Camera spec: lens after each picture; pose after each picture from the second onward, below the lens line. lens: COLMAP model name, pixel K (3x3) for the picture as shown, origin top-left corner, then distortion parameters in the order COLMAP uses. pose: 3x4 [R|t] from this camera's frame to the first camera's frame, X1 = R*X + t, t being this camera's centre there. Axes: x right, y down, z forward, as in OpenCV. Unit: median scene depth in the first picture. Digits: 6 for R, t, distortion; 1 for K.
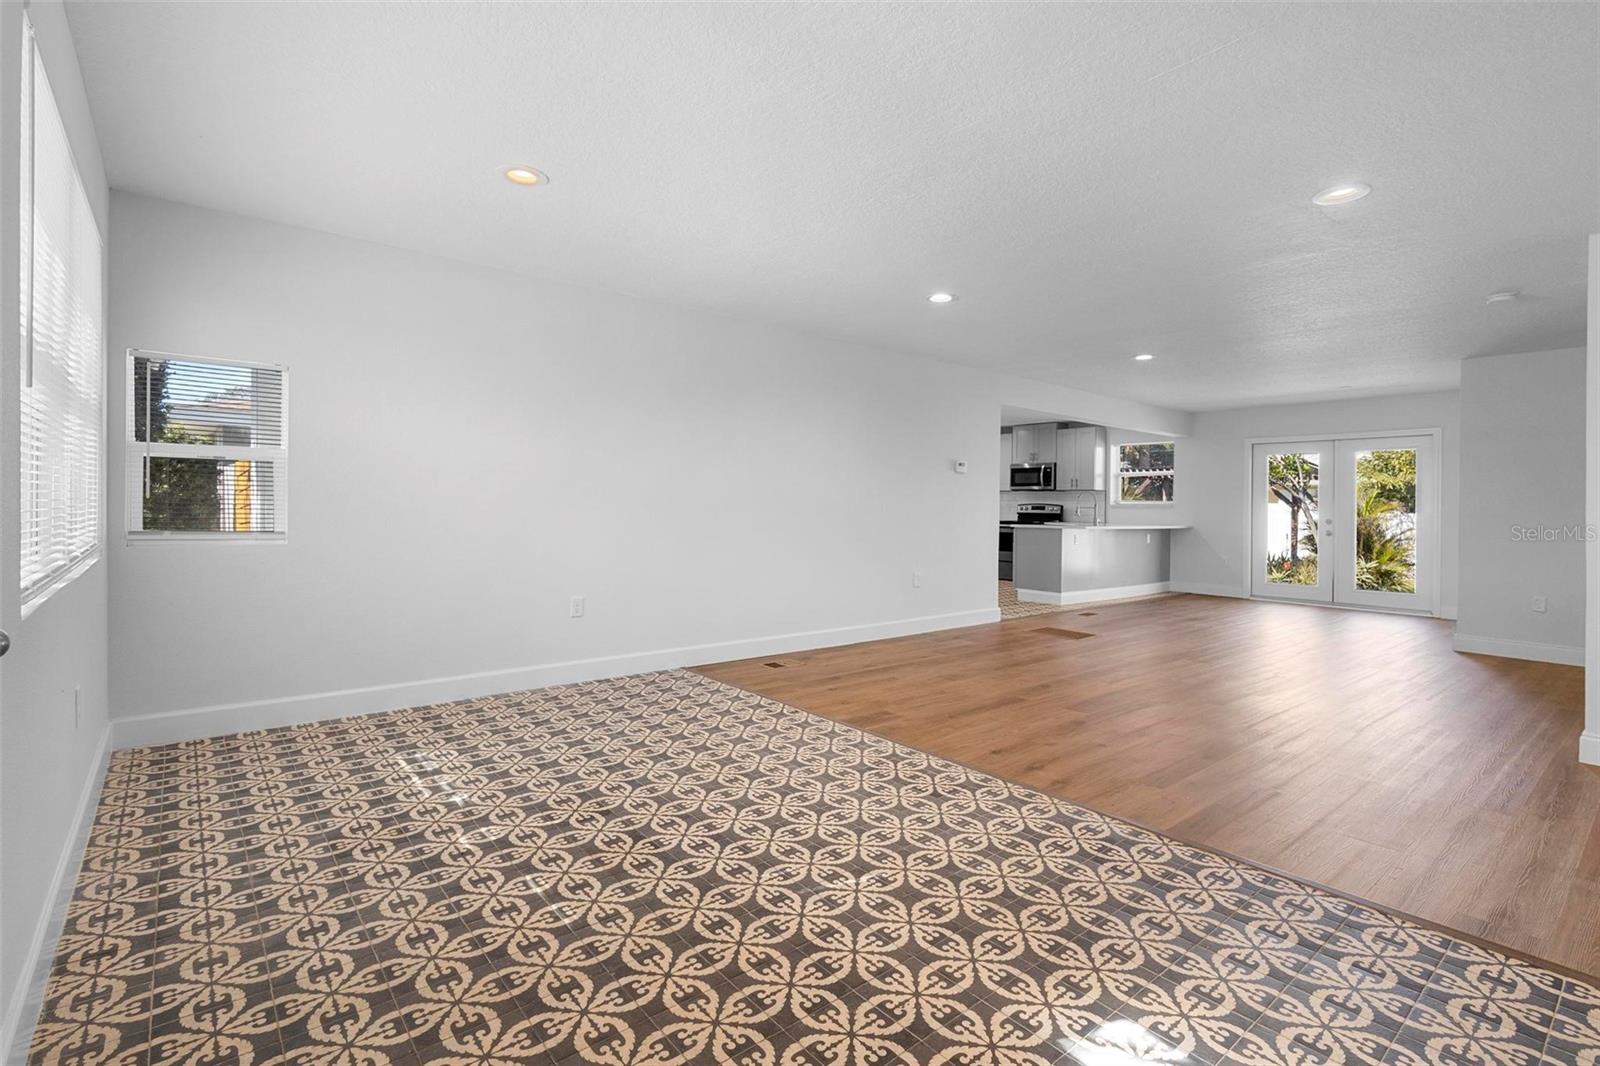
lens RADIAL K [[744.1, 0, 797.8], [0, 744.1, 503.5], [0, 0, 1]] dist [0.009167, -0.003674]
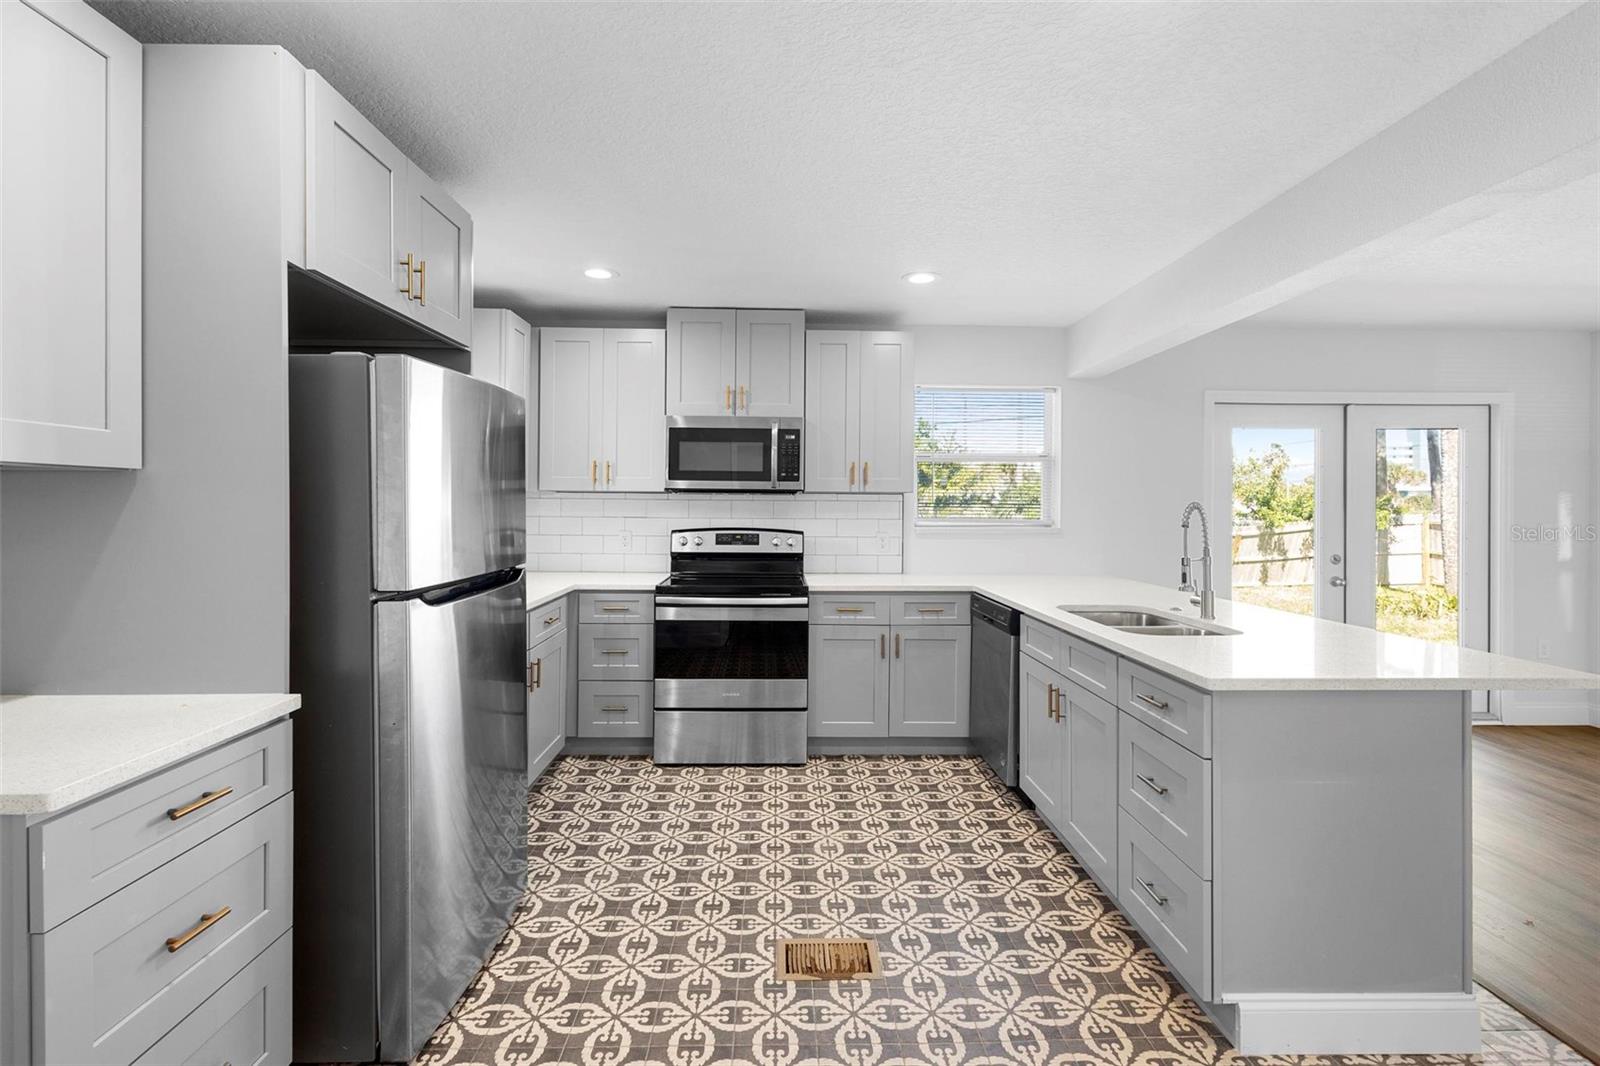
lens RADIAL K [[744.1, 0, 815.1], [0, 744.1, 497.4], [0, 0, 1]] dist [0.009167, -0.003674]
pose [[0.604000, -0.003004, 0.796979, 0.051815], [-0.004550, 0.999964, 0.007217, -0.016792], [-0.796971, -0.007985, 0.603965, 0.731112]]
